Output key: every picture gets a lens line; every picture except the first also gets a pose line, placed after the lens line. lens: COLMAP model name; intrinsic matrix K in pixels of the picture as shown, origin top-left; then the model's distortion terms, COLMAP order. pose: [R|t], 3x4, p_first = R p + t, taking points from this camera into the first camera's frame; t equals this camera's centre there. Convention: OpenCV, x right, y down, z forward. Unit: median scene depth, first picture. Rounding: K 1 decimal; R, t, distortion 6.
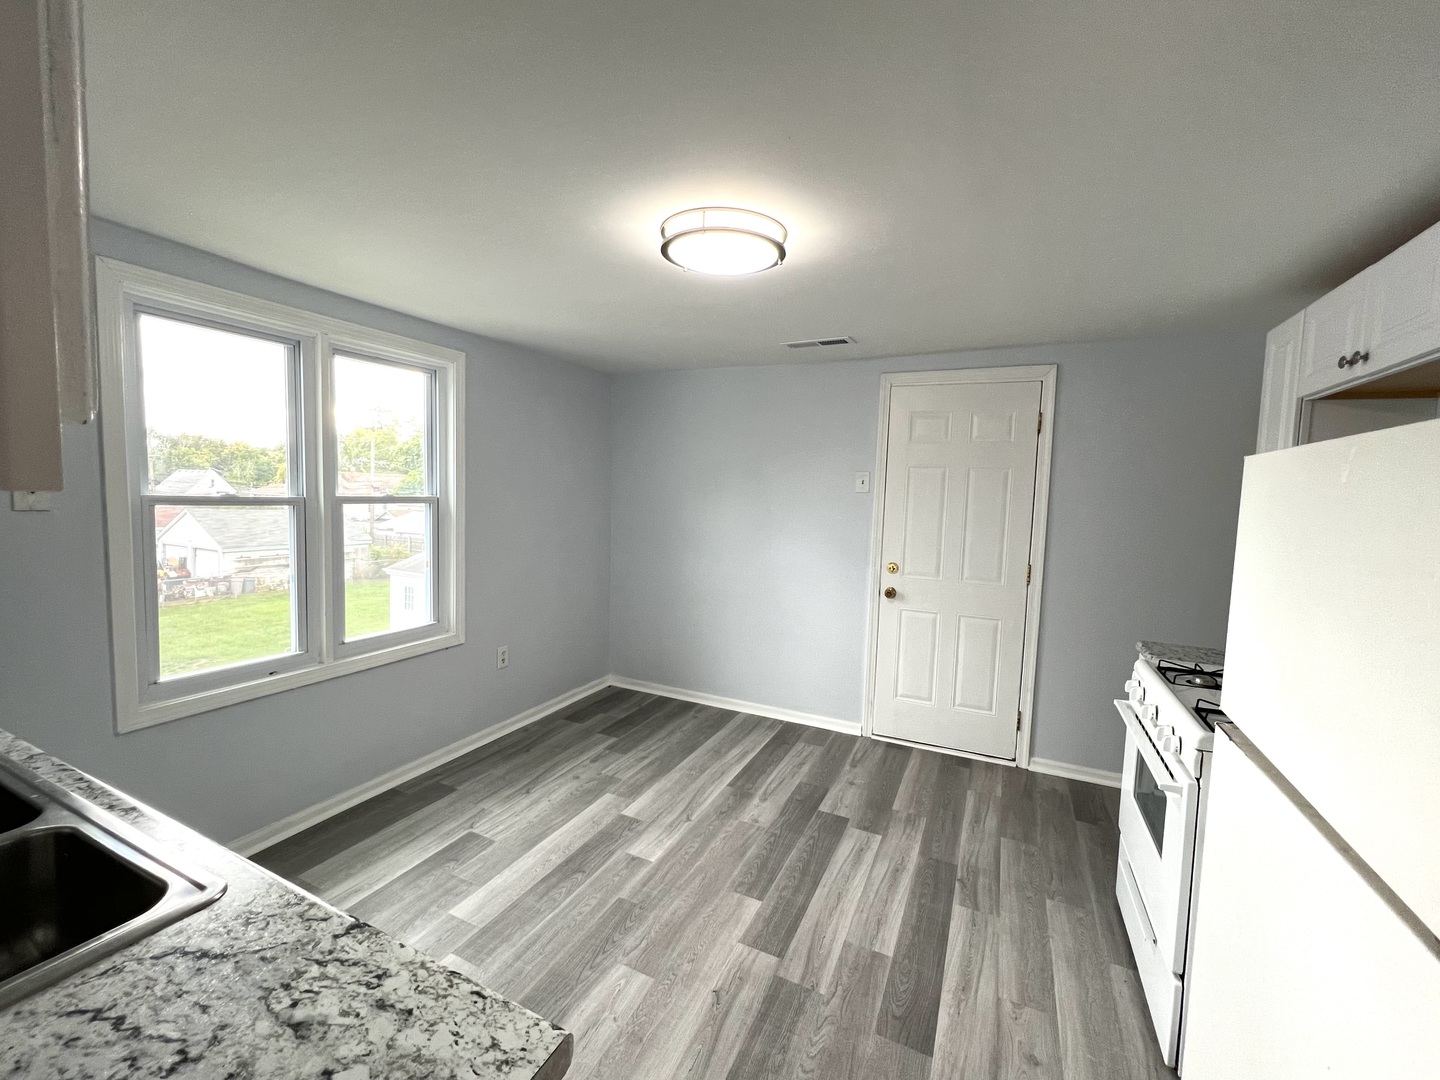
lens RADIAL K [[604.6, 0, 715.7], [0, 604.6, 532.2], [0, 0, 1]] dist [-0.000359, 0.000442]
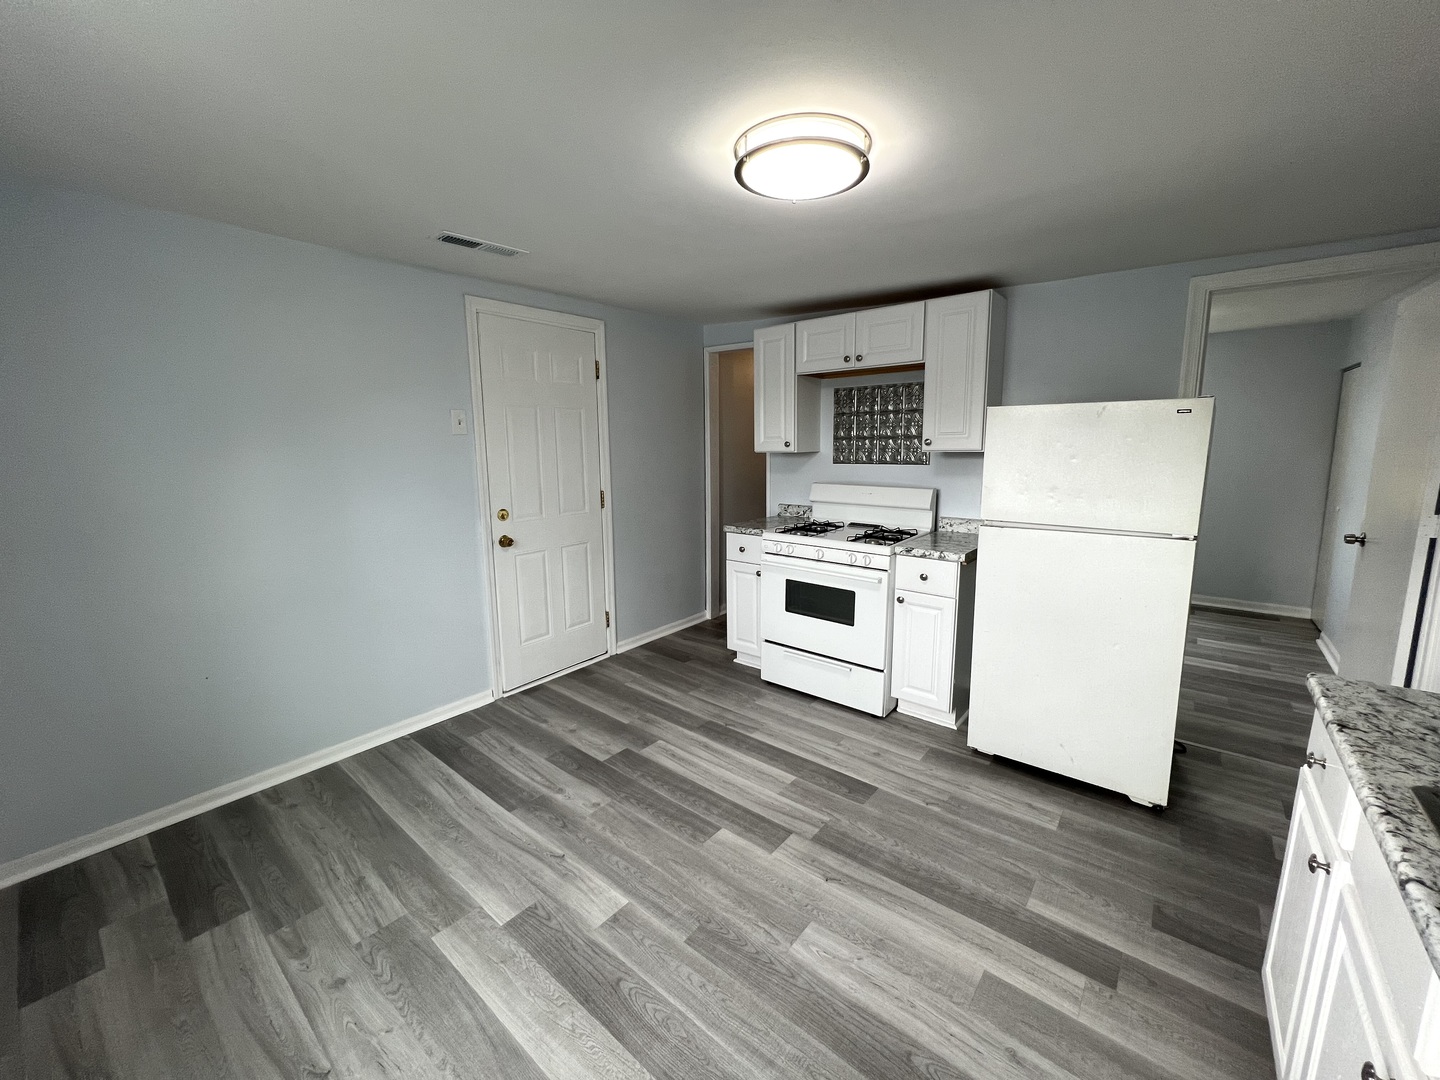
lens RADIAL K [[576.8, 0, 706.9], [0, 576.8, 533.6], [0, 0, 1]] dist [-0.001591, 0.000166]
pose [[0.247494, -0.191507, 0.949774, -0.636018], [0.089217, 0.980611, 0.174476, -0.052278], [-0.964773, 0.041555, 0.259782, 0.608725]]
